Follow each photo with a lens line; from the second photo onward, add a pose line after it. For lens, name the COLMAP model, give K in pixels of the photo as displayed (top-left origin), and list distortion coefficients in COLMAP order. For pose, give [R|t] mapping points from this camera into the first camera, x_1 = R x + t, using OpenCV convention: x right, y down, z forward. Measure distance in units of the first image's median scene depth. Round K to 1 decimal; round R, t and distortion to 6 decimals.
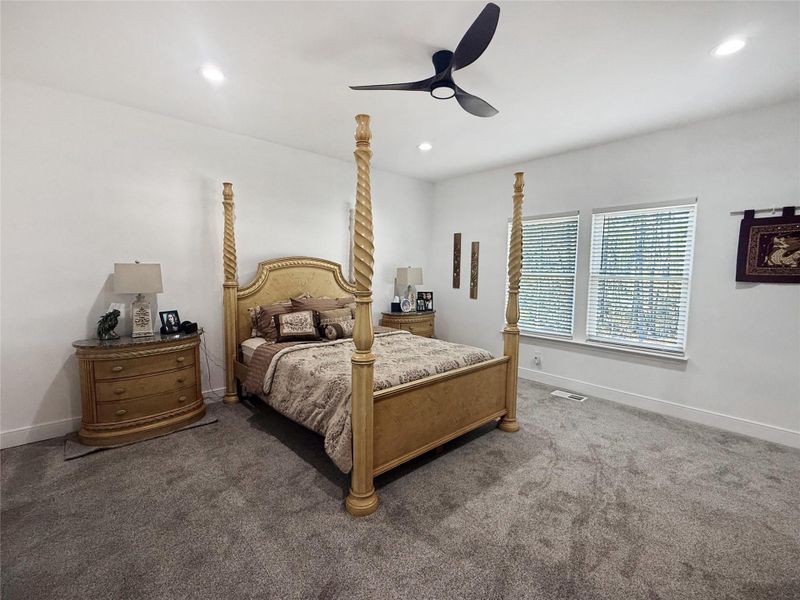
lens RADIAL K [[369.1, 0, 400.0], [0, 369.1, 300.0], [0, 0, 1]] dist [0.000097, -0.000304]
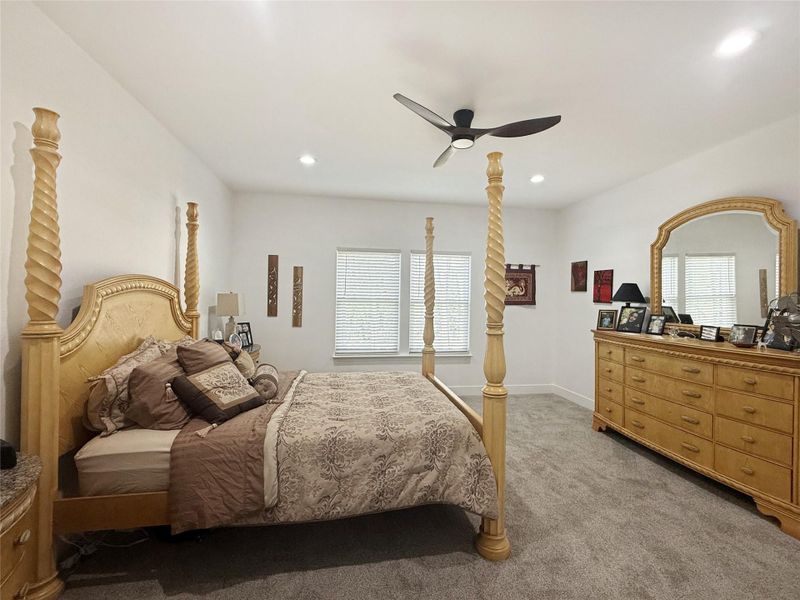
lens RADIAL K [[369.1, 0, 400.0], [0, 369.1, 300.0], [0, 0, 1]] dist [0.000097, -0.000304]
pose [[0.519216, -0.009912, 0.854586, -0.608551], [0.060544, 0.997847, -0.025211, -0.042982], [-0.852496, 0.064831, 0.518698, 0.391916]]
